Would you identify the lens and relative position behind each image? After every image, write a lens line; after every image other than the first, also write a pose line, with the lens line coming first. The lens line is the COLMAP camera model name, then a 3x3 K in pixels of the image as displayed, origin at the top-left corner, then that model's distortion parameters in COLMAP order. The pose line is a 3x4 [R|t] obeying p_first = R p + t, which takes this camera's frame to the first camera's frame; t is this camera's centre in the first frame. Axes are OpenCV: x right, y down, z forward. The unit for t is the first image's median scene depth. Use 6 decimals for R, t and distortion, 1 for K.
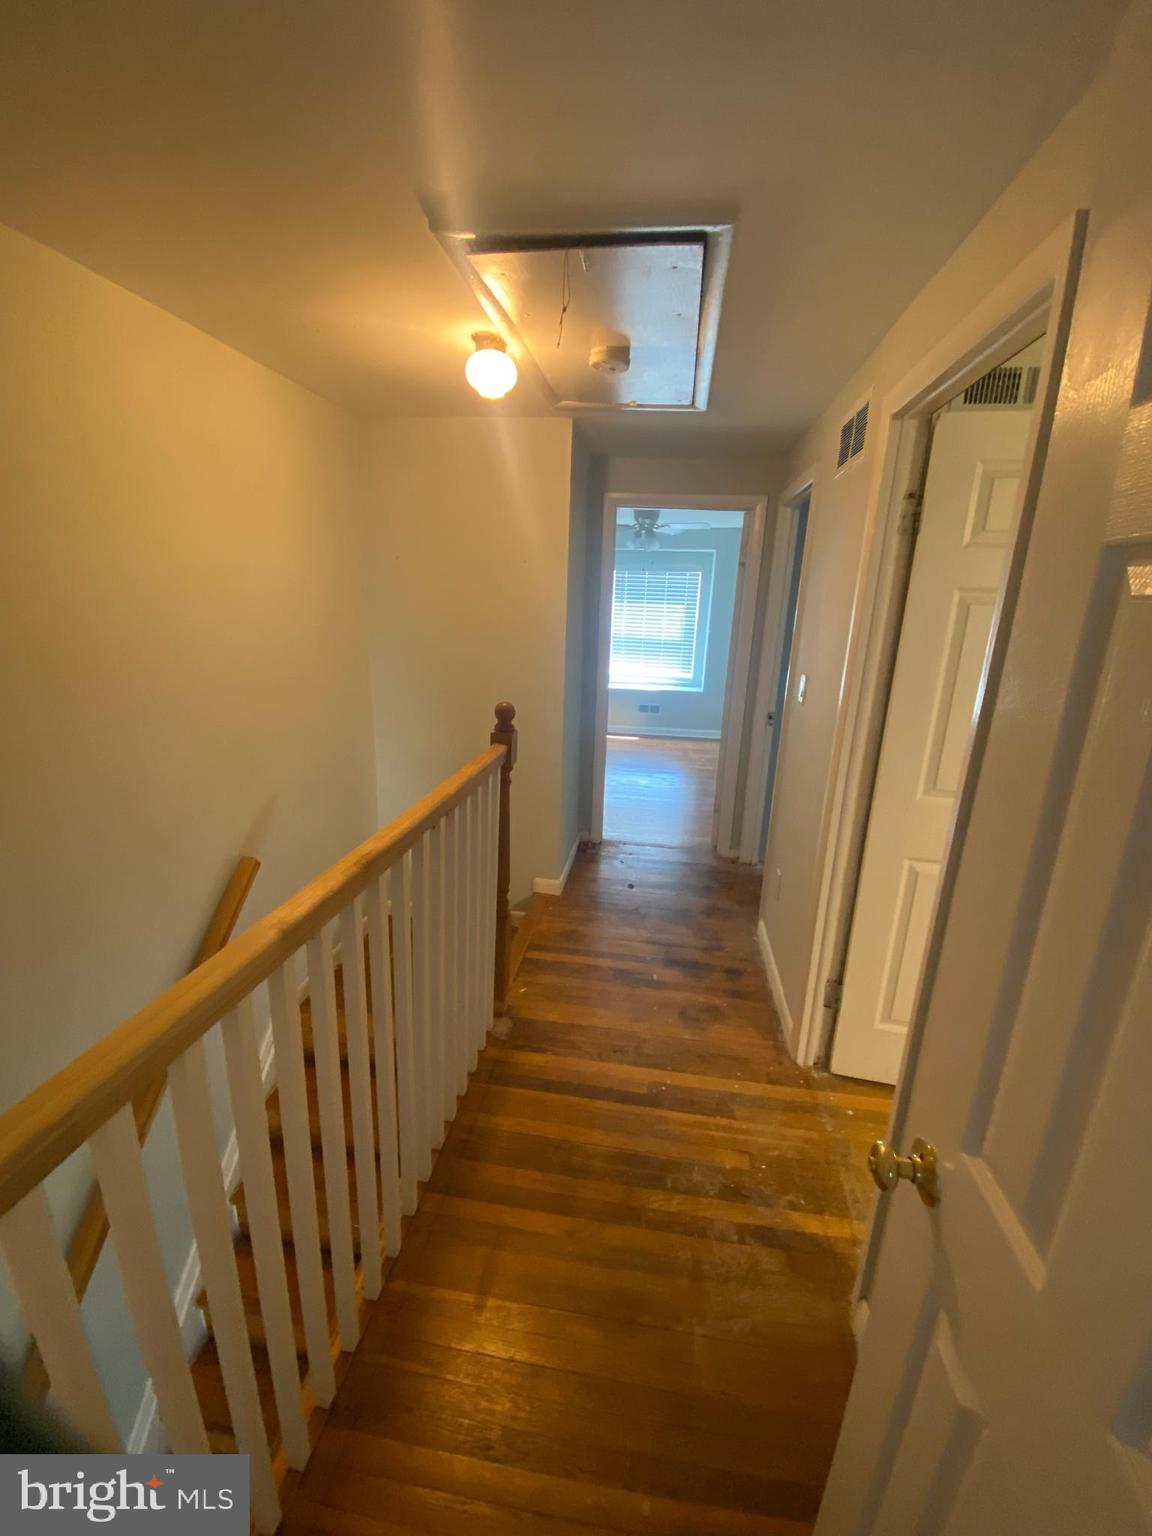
lens RADIAL K [[620.5, 0, 573.7], [0, 620.5, 759.6], [0, 0, 1]] dist [-0.016676, -0.000940]
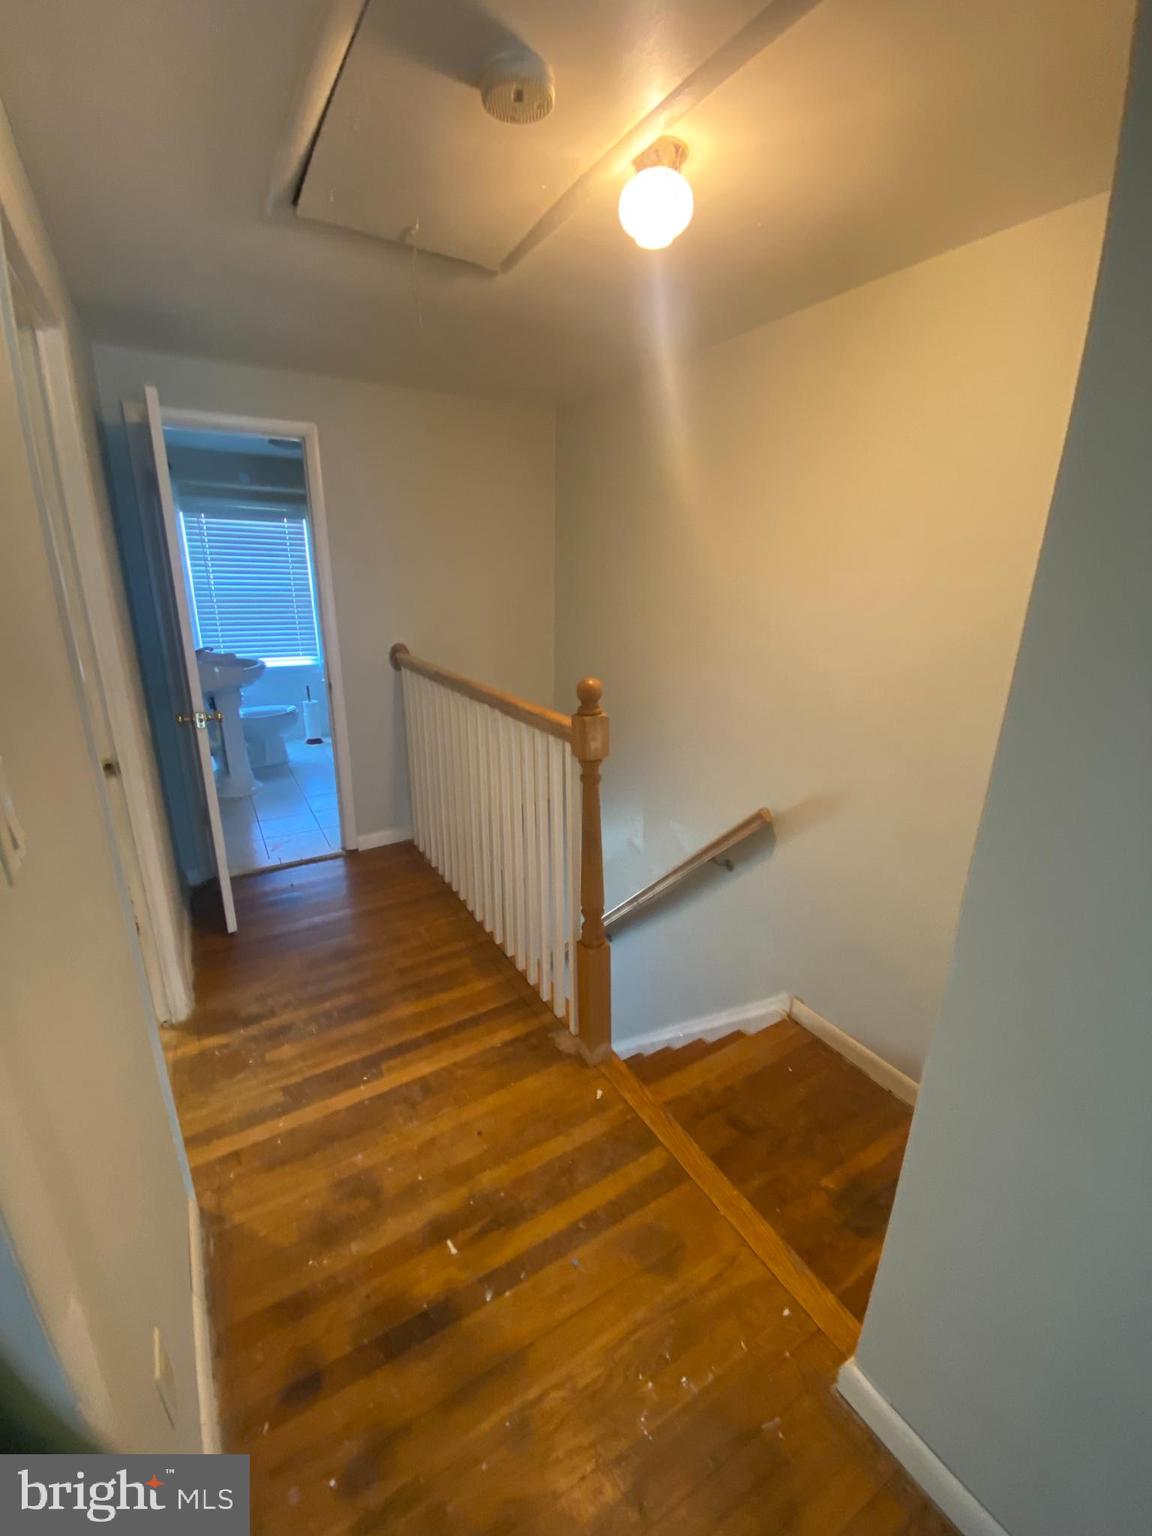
lens RADIAL K [[620.5, 0, 578.9], [0, 620.5, 760.4], [0, 0, 1]] dist [-0.016676, -0.000940]
pose [[-0.760219, 0.143304, -0.633665, 0.416792], [-0.215523, 0.864503, 0.454075, -0.357426], [0.612876, 0.481766, -0.626326, 1.539486]]
